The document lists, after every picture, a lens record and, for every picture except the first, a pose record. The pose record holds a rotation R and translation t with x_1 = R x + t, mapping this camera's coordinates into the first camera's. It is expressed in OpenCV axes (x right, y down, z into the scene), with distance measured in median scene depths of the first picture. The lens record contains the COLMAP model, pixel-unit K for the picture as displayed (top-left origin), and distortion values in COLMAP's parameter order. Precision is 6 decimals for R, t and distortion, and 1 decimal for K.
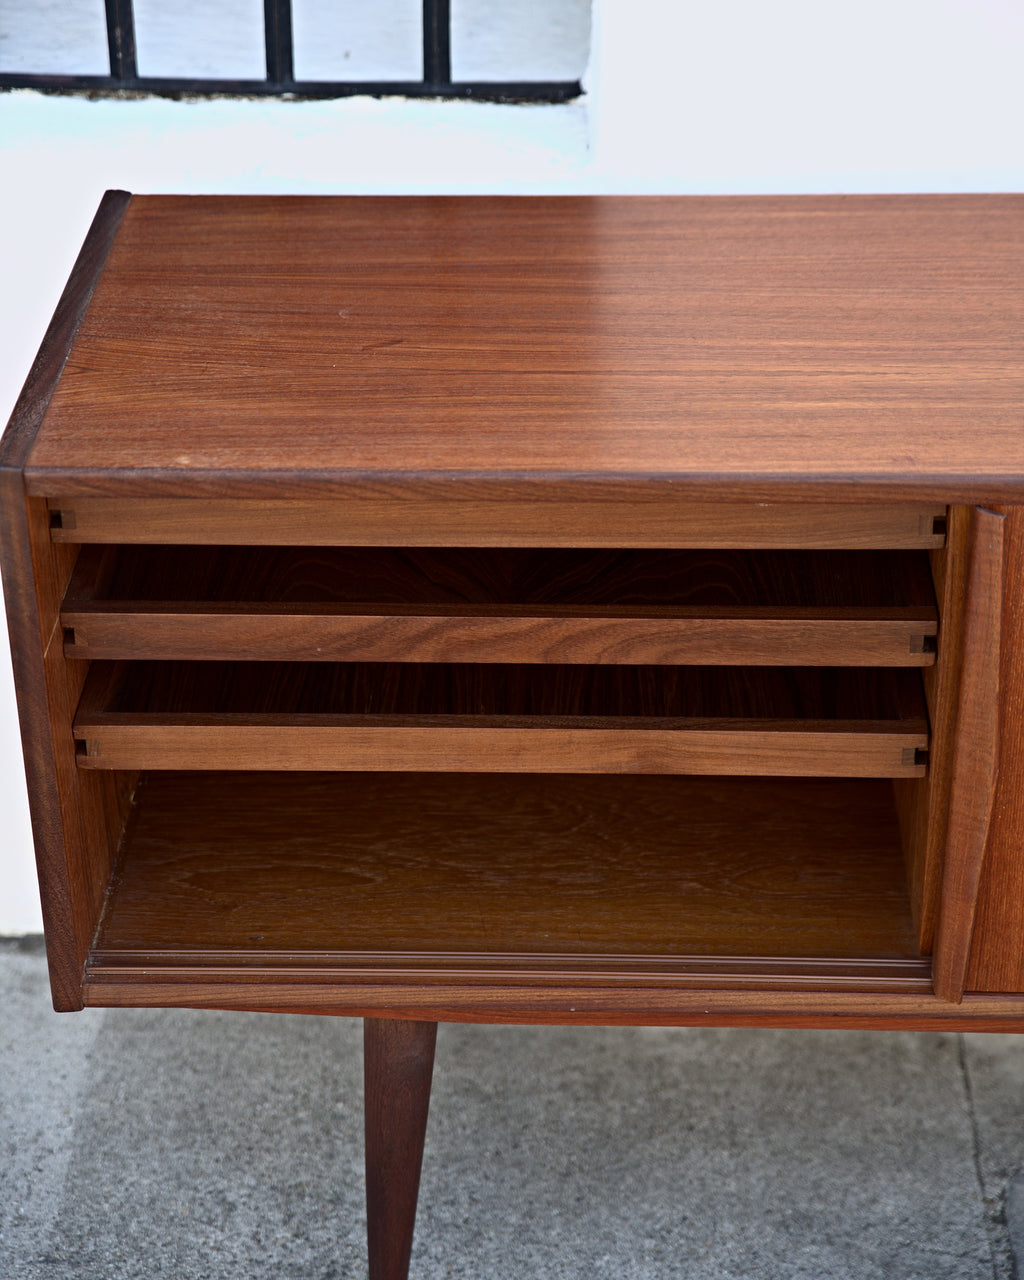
lens RADIAL K [[2718.9, 0, 526.1], [0, 2718.9, 621.1], [0, 0, 1]] dist [0.150821, 0.000000]
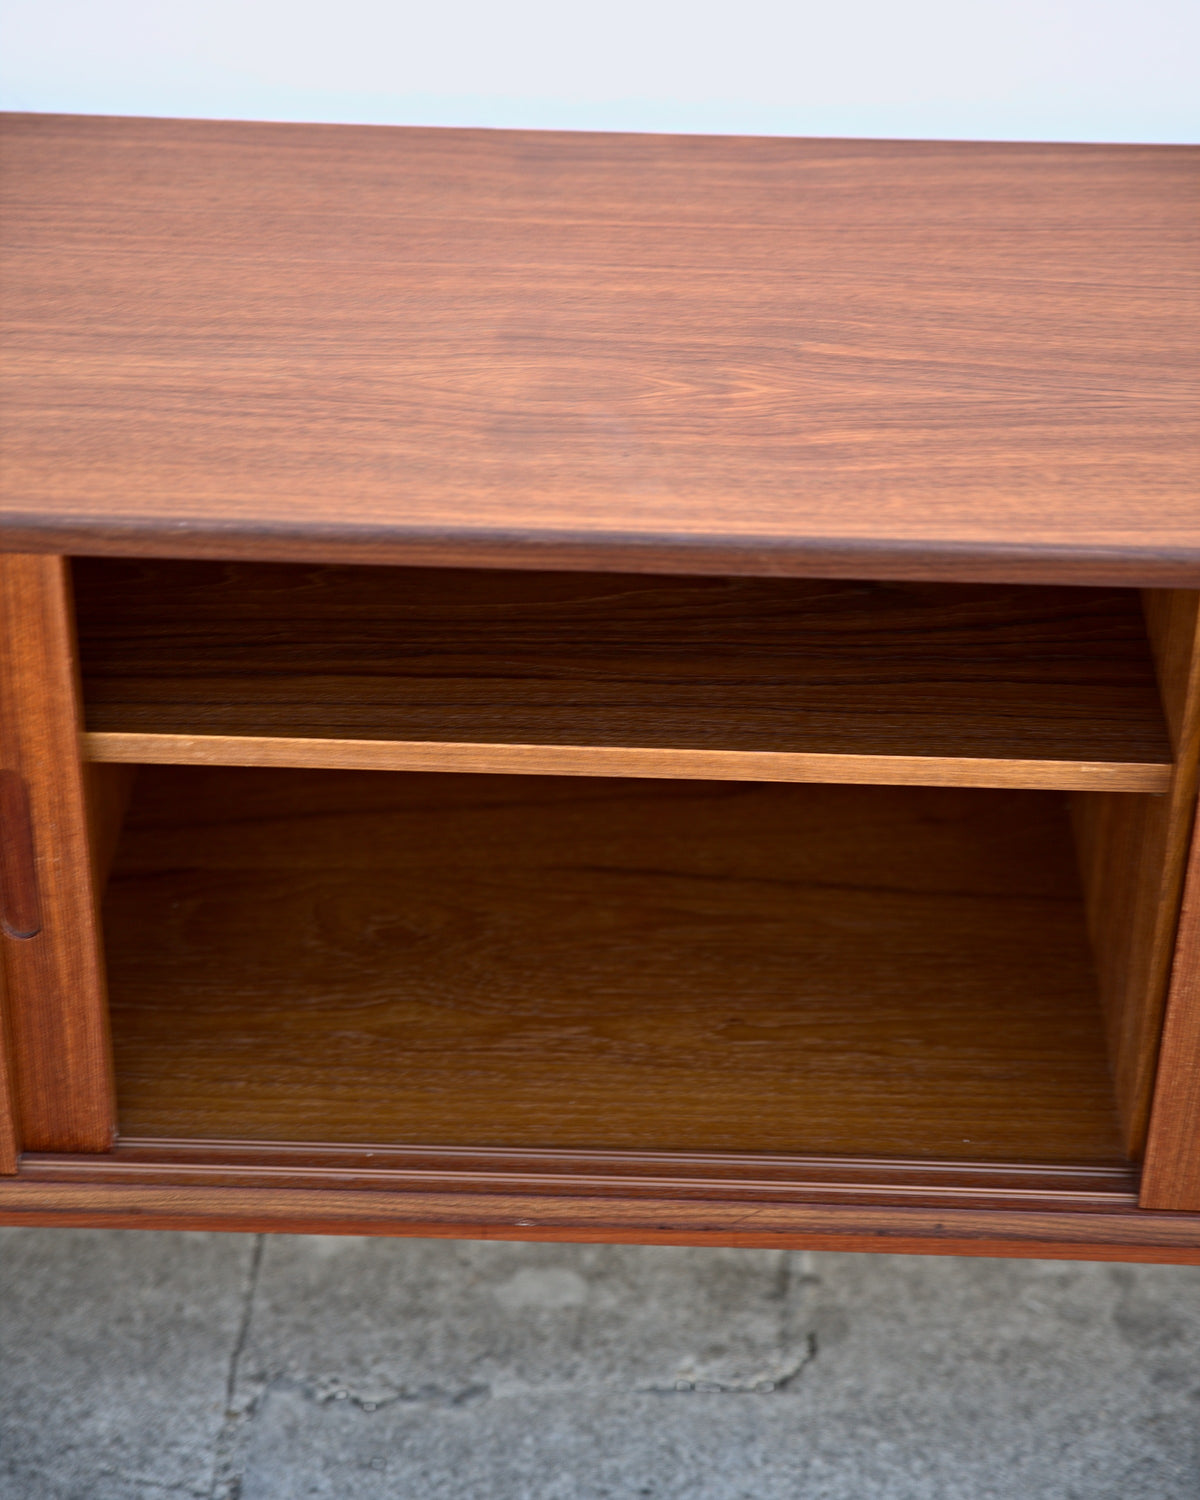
lens RADIAL K [[3186.2, 0, 598.7], [0, 3186.2, 750.0], [0, 0, 1]] dist [0.150821, 0.000000]
pose [[0.999652, 0.015930, 0.021035, 0.250091], [-0.017052, 0.998381, 0.054270, -0.029568], [-0.020136, -0.054610, 0.998305, 0.093347]]
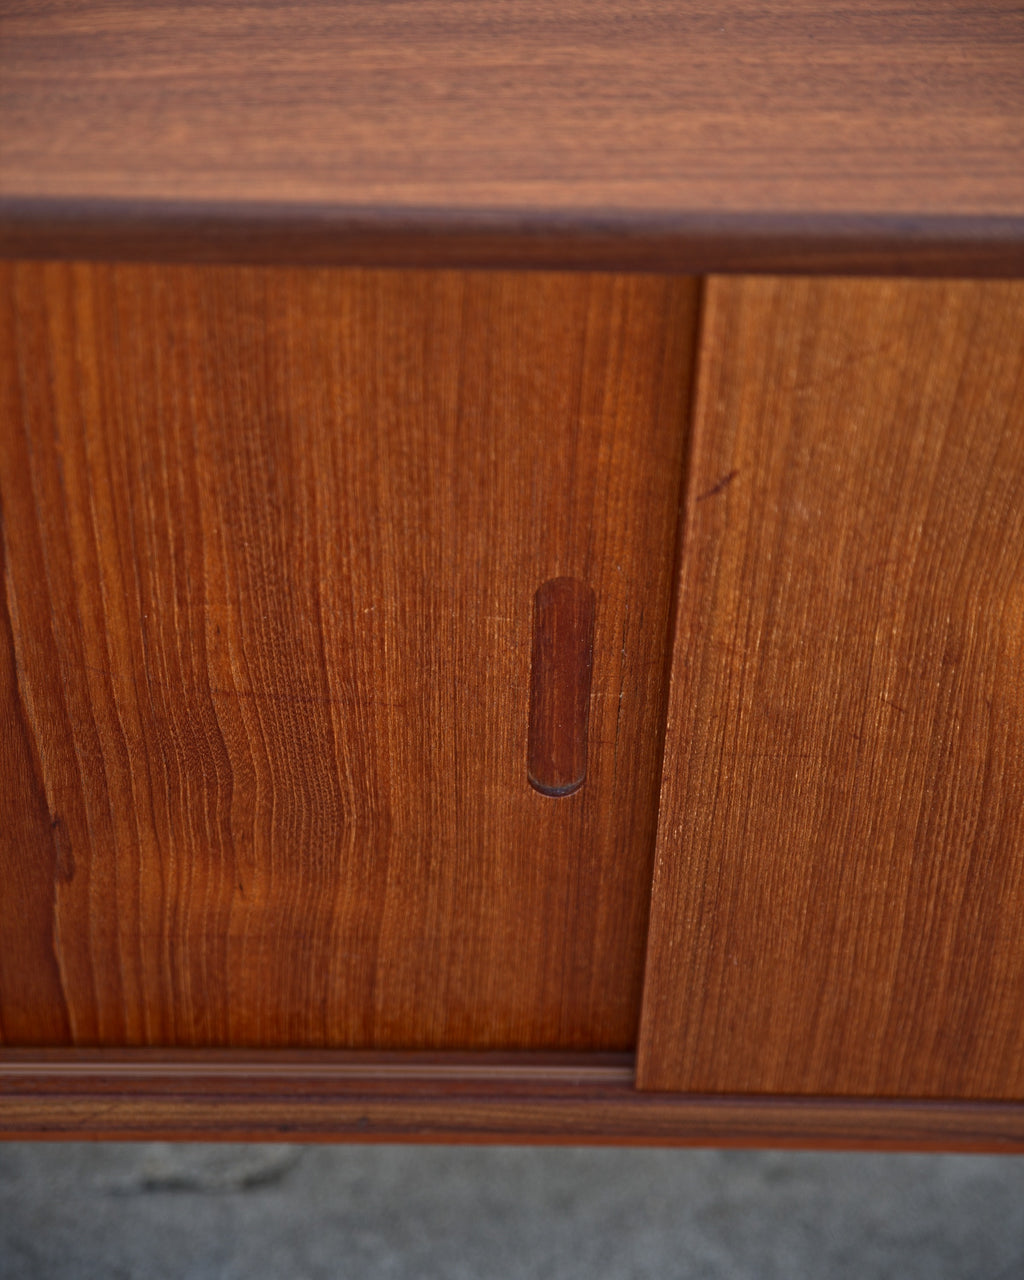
lens RADIAL K [[2718.9, 0, 512.2], [0, 2718.9, 634.7], [0, 0, 1]] dist [0.150821, 0.000000]
pose [[0.998748, -0.003301, 0.049907, 0.350505], [-0.006824, 0.979495, 0.201354, -0.054161], [-0.049548, -0.201443, 0.978246, 0.396149]]
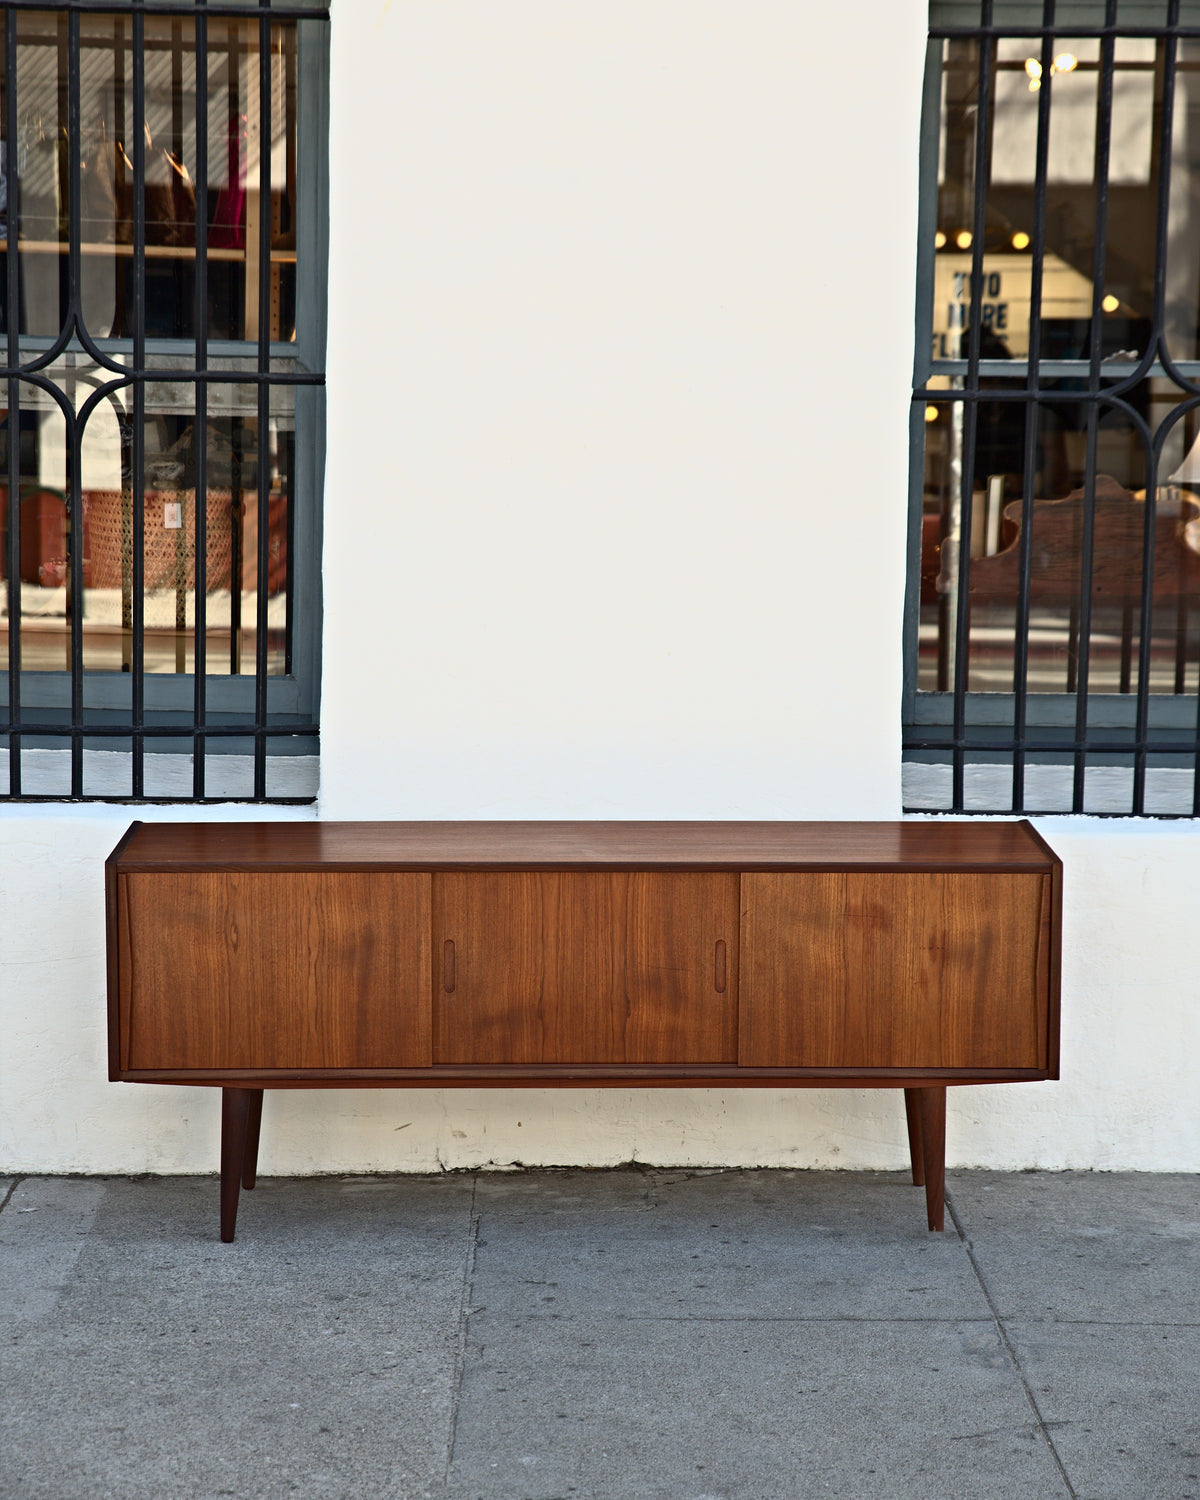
lens RADIAL K [[3186.2, 0, 595.3], [0, 3186.2, 749.3], [0, 0, 1]] dist [0.150821, 0.000000]
pose [[0.998112, 0.006395, 0.061079, 0.099271], [0.017404, 0.924338, -0.381178, 0.918993], [-0.058895, 0.381522, 0.922482, -1.822970]]
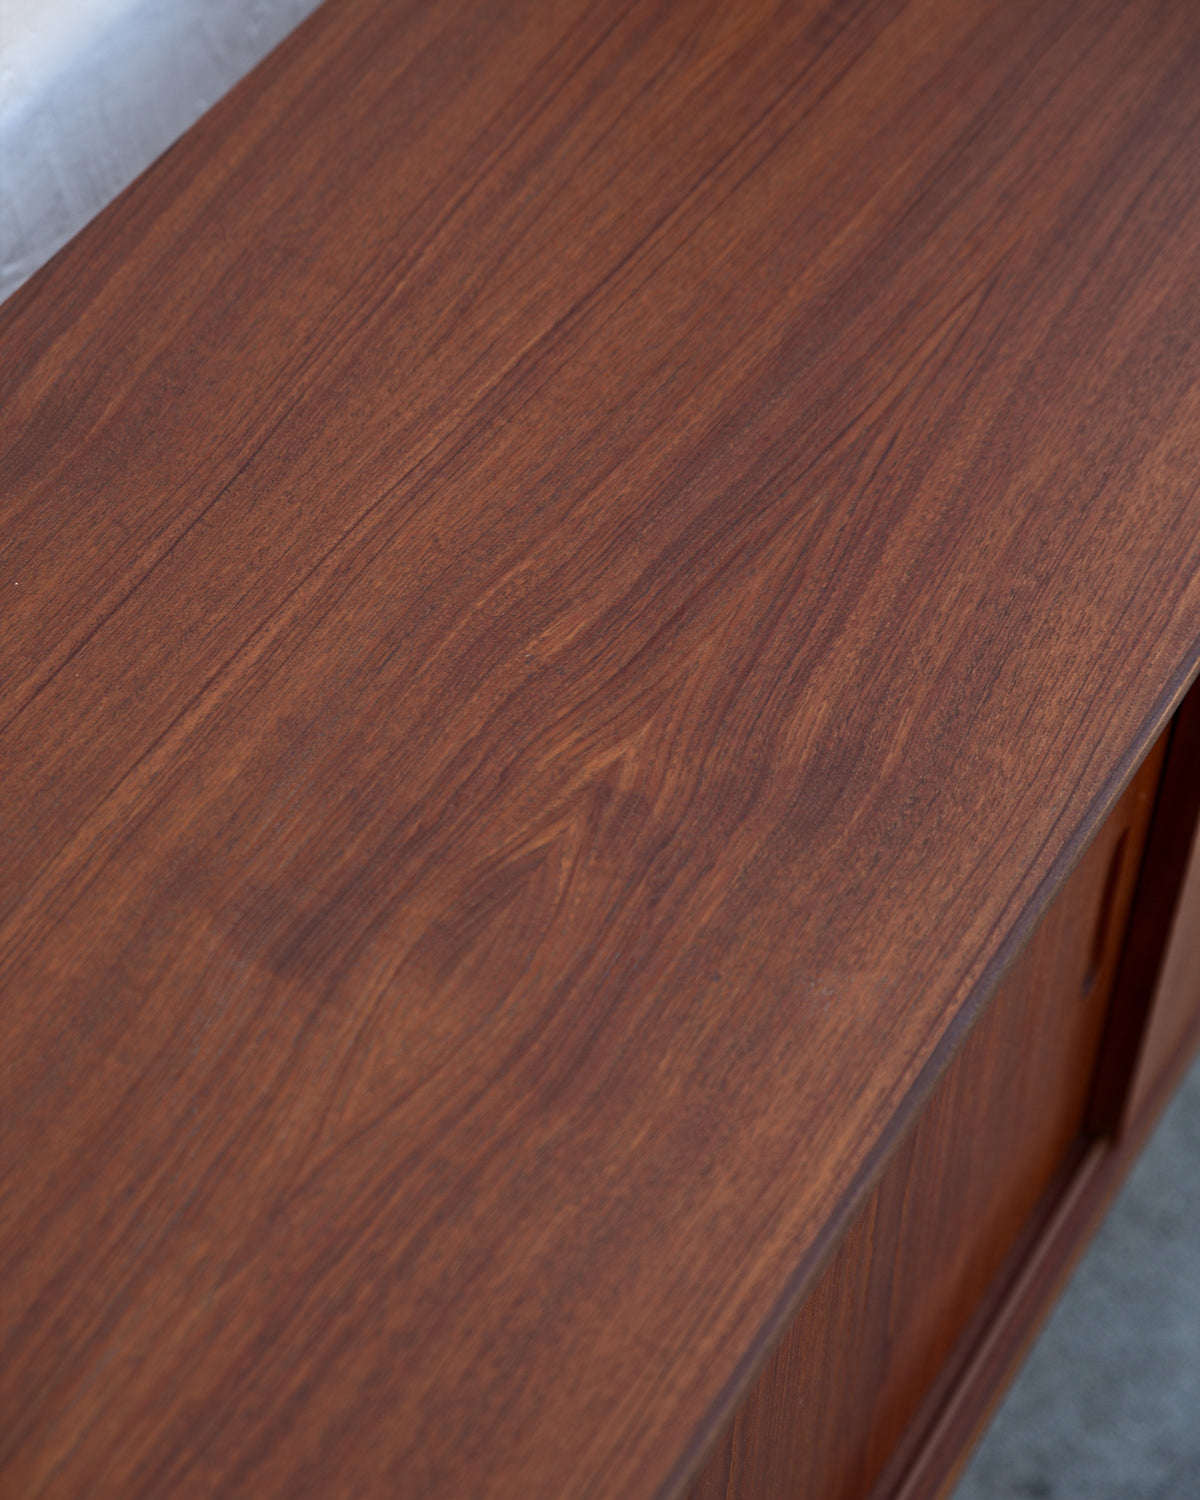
lens RADIAL K [[3186.2, 0, 572.7], [0, 3186.2, 686.4], [0, 0, 1]] dist [0.150821, 0.000000]
pose [[0.479574, -0.651991, 0.587297, 0.025887], [0.452368, 0.757187, 0.471202, -0.303580], [-0.751912, 0.039698, 0.658067, 0.496701]]
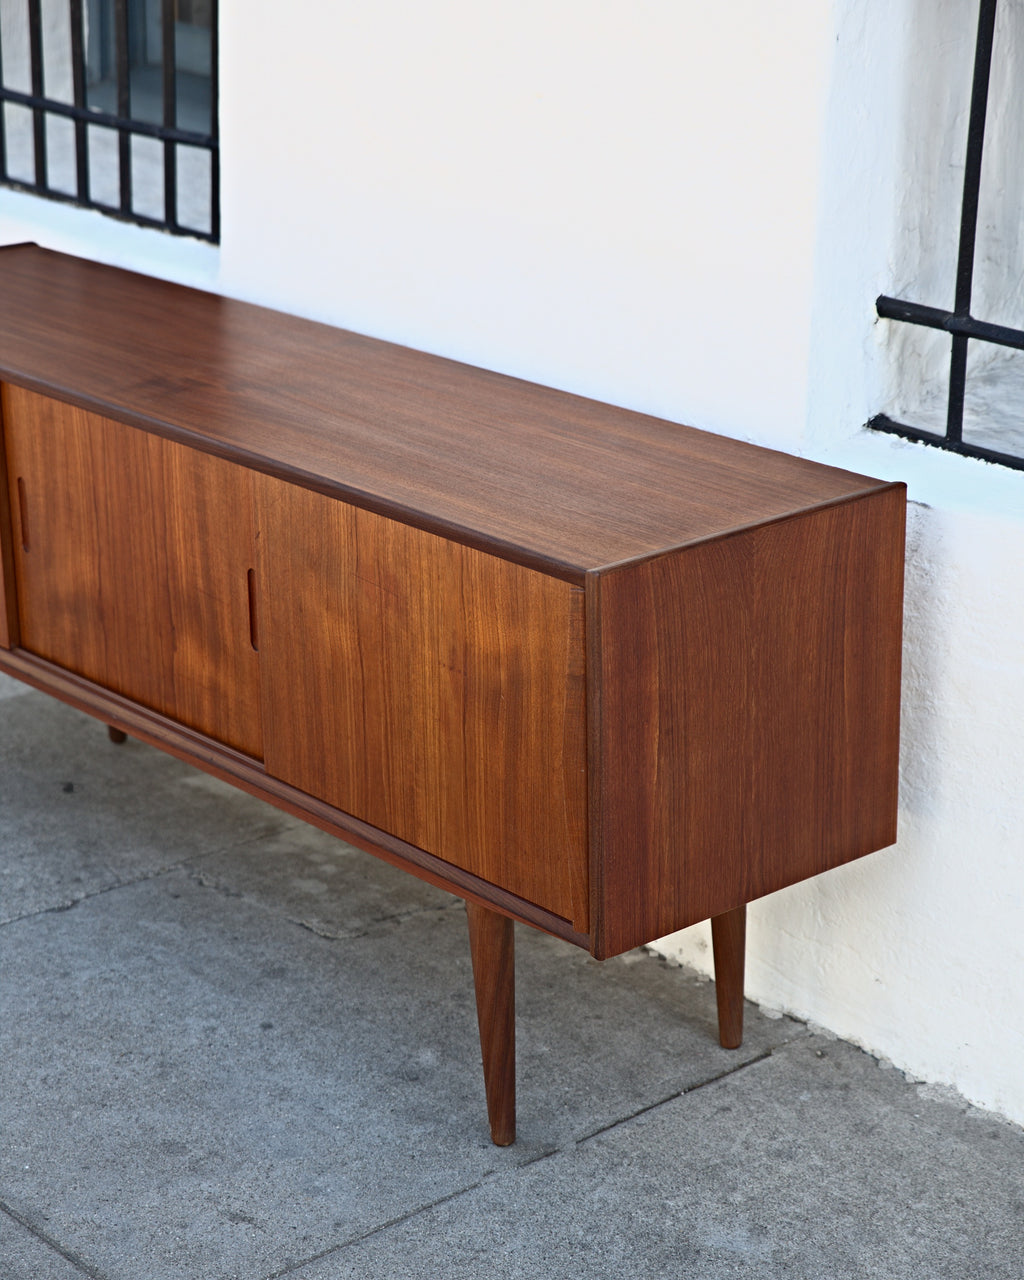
lens RADIAL K [[2718.9, 0, 516.6], [0, 2718.9, 638.9], [0, 0, 1]] dist [0.150821, 0.000000]
pose [[0.682248, 0.250401, -0.686904, 1.483231], [-0.375348, 0.926217, -0.035165, 0.051012], [0.627416, 0.281820, 0.725897, -0.167479]]
